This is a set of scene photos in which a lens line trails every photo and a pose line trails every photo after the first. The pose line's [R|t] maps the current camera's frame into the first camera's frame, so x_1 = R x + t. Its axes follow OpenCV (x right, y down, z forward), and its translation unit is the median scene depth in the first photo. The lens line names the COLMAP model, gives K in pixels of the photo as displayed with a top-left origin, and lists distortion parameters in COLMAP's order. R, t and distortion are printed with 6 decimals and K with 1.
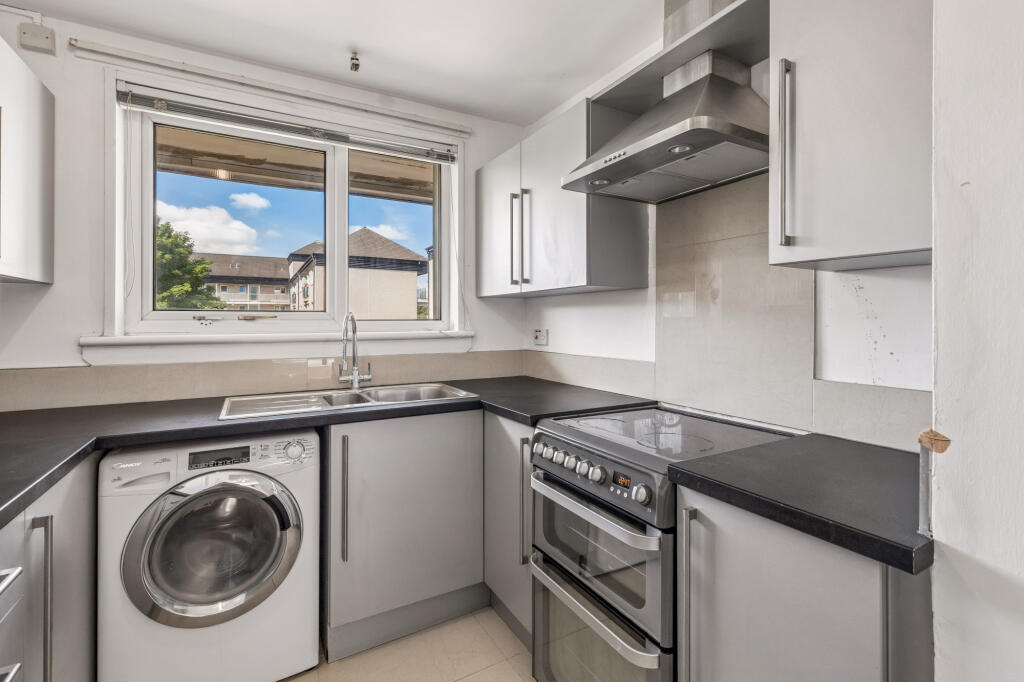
lens RADIAL K [[462.3, 0, 515.9], [0, 462.3, 321.6], [0, 0, 1]] dist [0.001123, -0.000163]
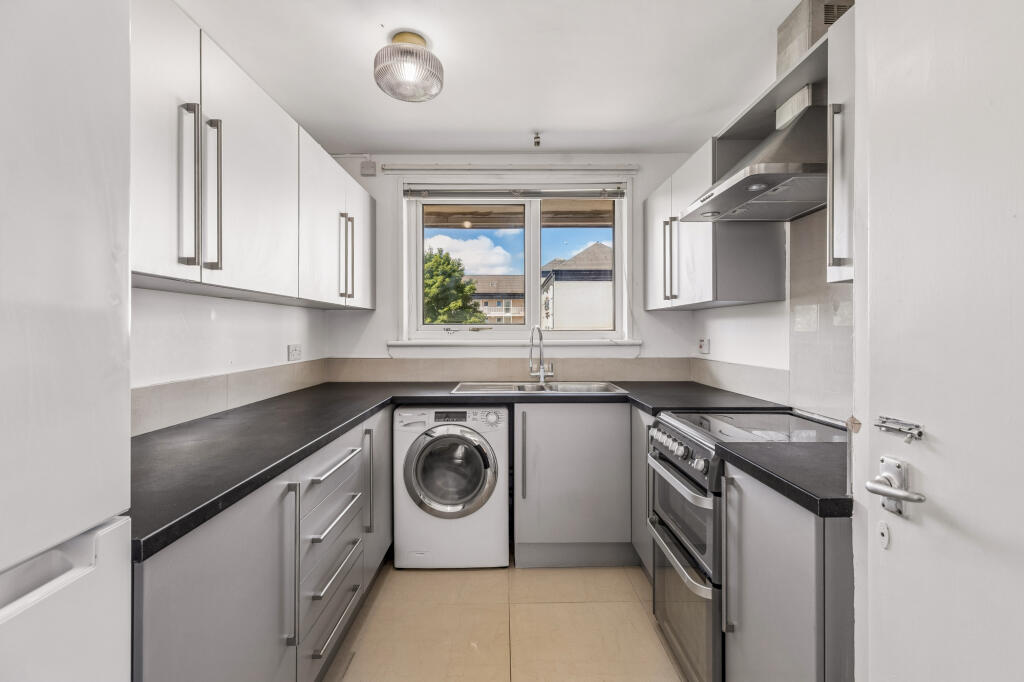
lens RADIAL K [[463.7, 0, 512.0], [0, 463.7, 341.0], [0, 0, 1]] dist [0.000742, 0.000049]
pose [[0.871006, 0.011115, -0.491146, 0.264908], [-0.000544, 0.999765, 0.021662, -0.002432], [0.491272, -0.018601, 0.870808, -0.232363]]
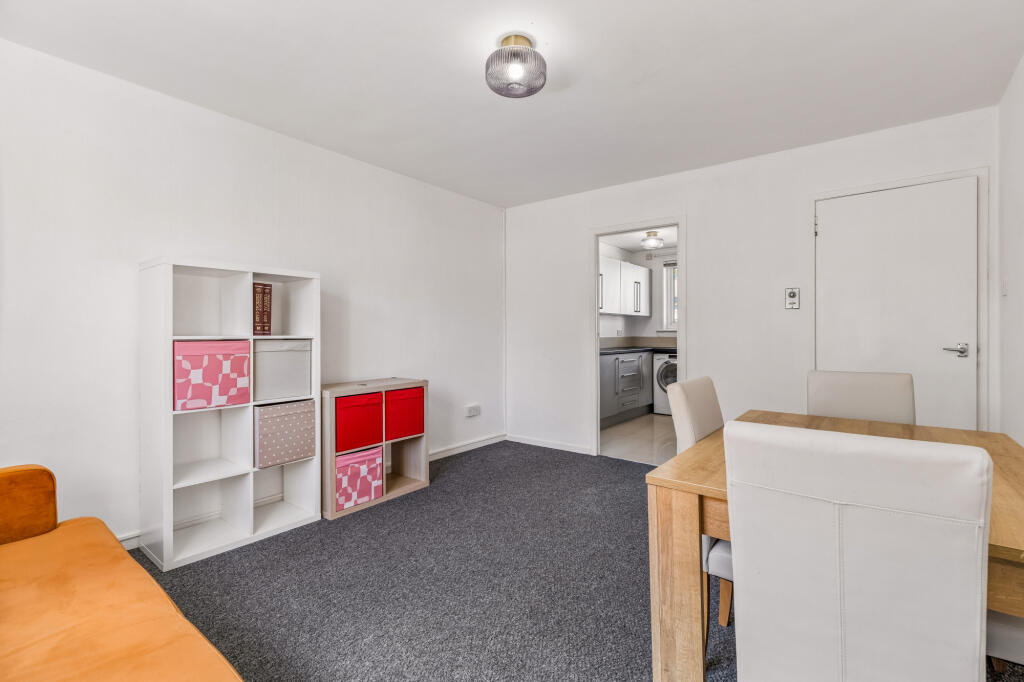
lens RADIAL K [[463.7, 0, 512.0], [0, 463.7, 341.0], [0, 0, 1]] dist [0.000742, 0.000049]
pose [[0.370114, 0.010244, -0.928930, 2.148195], [0.007574, 0.999873, 0.014044, 0.064603], [0.928955, -0.012234, 0.369989, -1.518485]]
